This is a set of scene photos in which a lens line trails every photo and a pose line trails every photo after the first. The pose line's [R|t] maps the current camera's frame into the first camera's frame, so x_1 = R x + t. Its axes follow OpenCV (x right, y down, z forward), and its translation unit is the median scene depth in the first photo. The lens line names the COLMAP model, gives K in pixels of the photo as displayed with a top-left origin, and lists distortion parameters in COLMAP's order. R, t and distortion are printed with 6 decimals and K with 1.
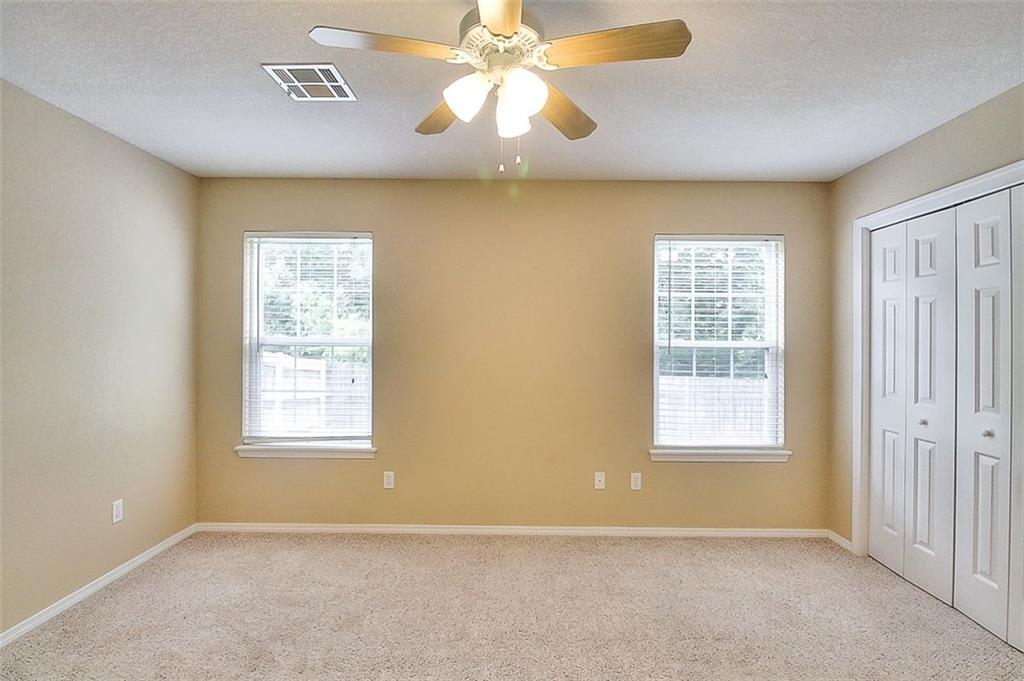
lens RADIAL K [[475.2, 0, 515.6], [0, 475.2, 337.7], [0, 0, 1]] dist [0.005357, -0.014787]
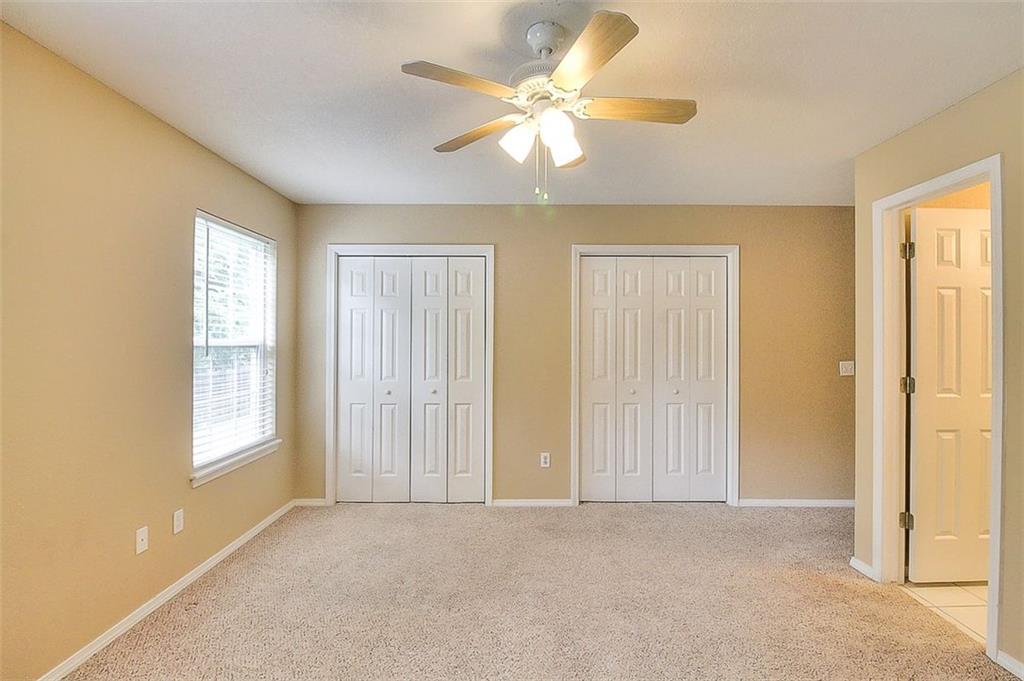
lens RADIAL K [[475.2, 0, 515.6], [0, 475.2, 337.7], [0, 0, 1]] dist [0.005357, -0.014787]
pose [[0.001016, 0.000013, 0.999999, -0.564697], [-0.007549, 0.999972, -0.000005, -0.000726], [-0.999971, -0.007549, 0.001016, 0.493644]]
